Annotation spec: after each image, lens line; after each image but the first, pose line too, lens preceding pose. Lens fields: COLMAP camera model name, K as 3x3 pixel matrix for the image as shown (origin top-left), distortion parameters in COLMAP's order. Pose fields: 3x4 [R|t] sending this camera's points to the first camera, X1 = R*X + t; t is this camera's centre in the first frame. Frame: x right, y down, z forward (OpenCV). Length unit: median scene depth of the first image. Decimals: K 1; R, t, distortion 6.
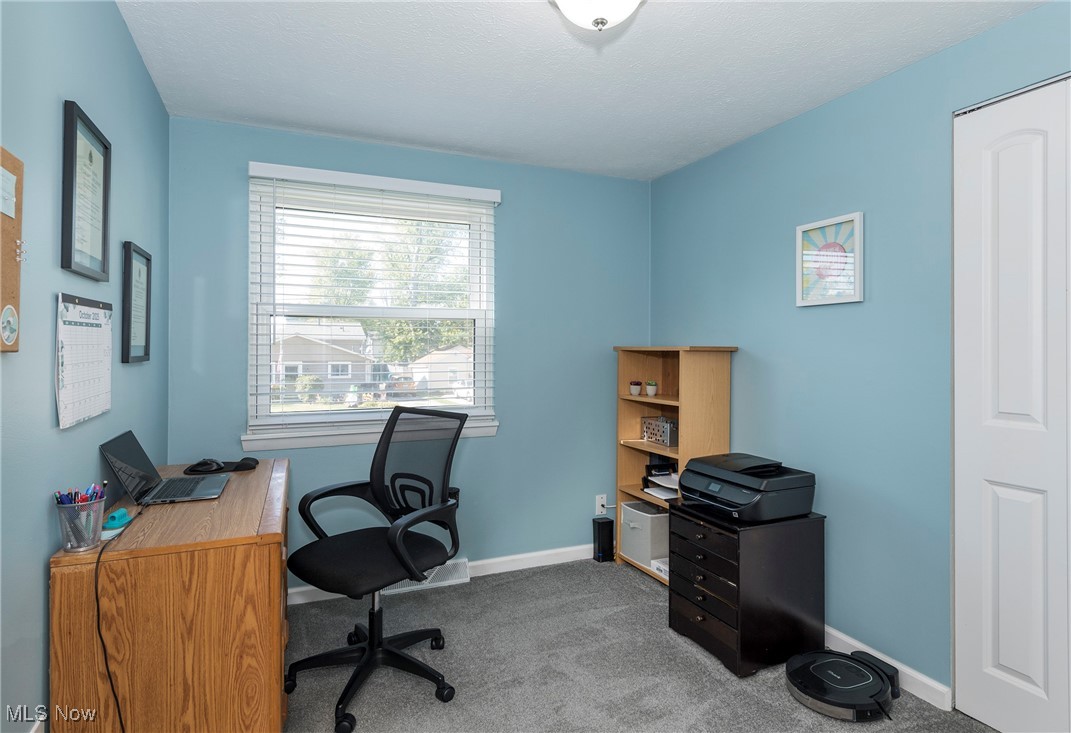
lens RADIAL K [[588.5, 0, 520.1], [0, 588.5, 350.6], [0, 0, 1]] dist [-0.002136, -0.000547]
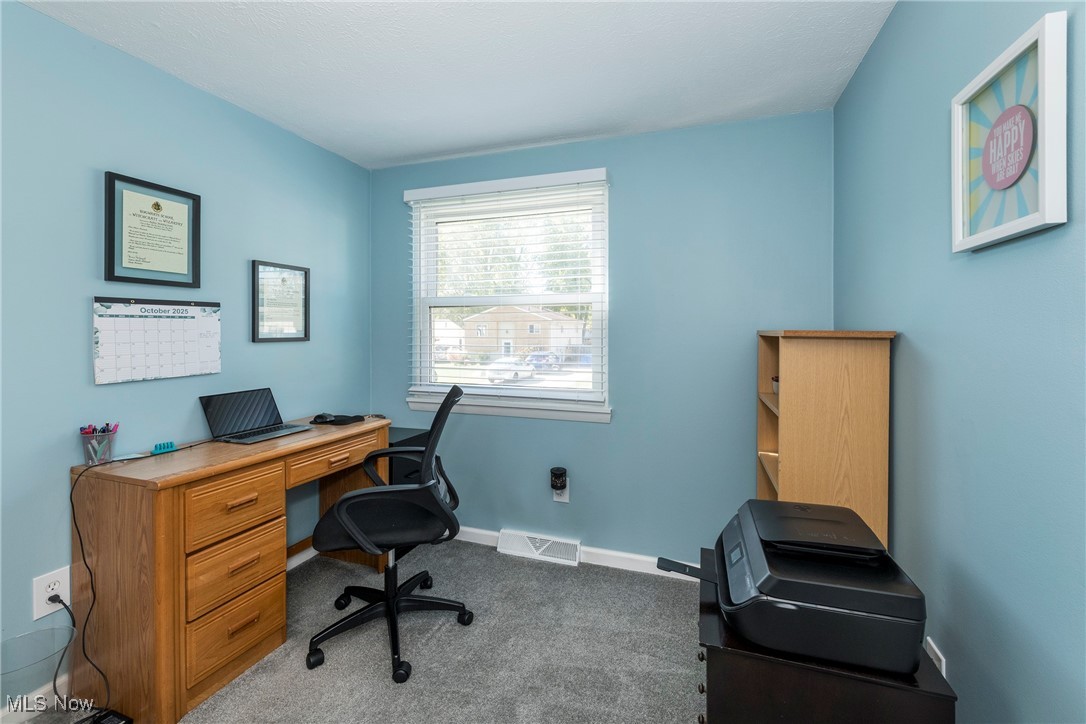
lens RADIAL K [[457.2, 0, 542.7], [0, 457.2, 328.8], [0, 0, 1]] dist [0.000654, -0.000054]
pose [[0.744435, -0.001070, -0.667694, 0.520065], [-0.003917, 0.999975, -0.005970, -0.006581], [0.667684, 0.007059, 0.744412, 0.511863]]
